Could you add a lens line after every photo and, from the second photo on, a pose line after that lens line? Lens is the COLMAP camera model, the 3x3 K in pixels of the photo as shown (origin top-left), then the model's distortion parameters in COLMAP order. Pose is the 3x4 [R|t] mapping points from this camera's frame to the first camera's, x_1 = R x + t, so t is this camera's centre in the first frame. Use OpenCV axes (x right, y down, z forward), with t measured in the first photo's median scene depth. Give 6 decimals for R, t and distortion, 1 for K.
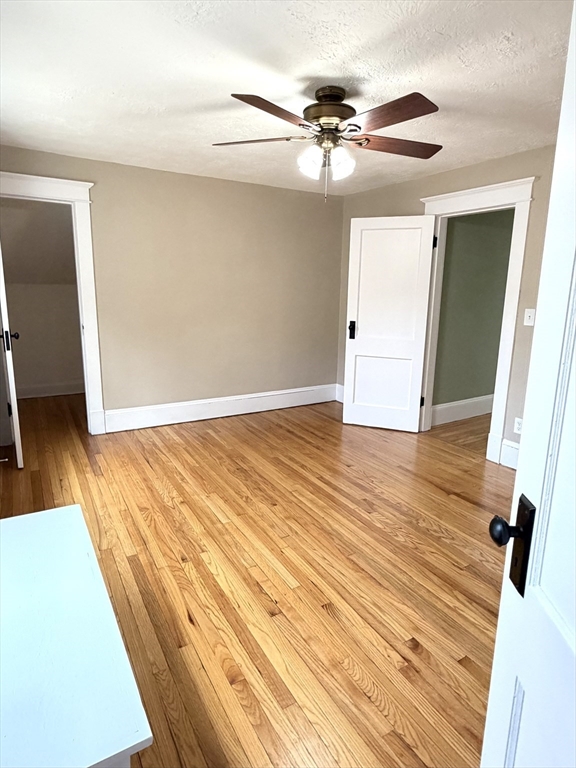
lens RADIAL K [[434.6, 0, 302.2], [0, 434.6, 383.9], [0, 0, 1]] dist [0.000779, -0.000380]
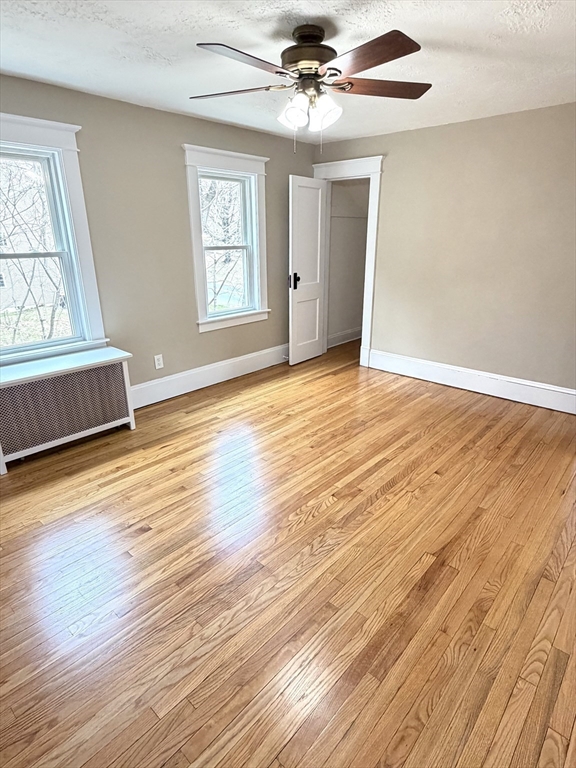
lens RADIAL K [[434.6, 0, 302.2], [0, 434.6, 383.9], [0, 0, 1]] dist [0.000779, -0.000380]
pose [[0.290944, 0.288845, -0.912096, 0.793984], [-0.209015, 0.949499, 0.234018, -0.113662], [0.933630, 0.122555, 0.336624, 0.523739]]
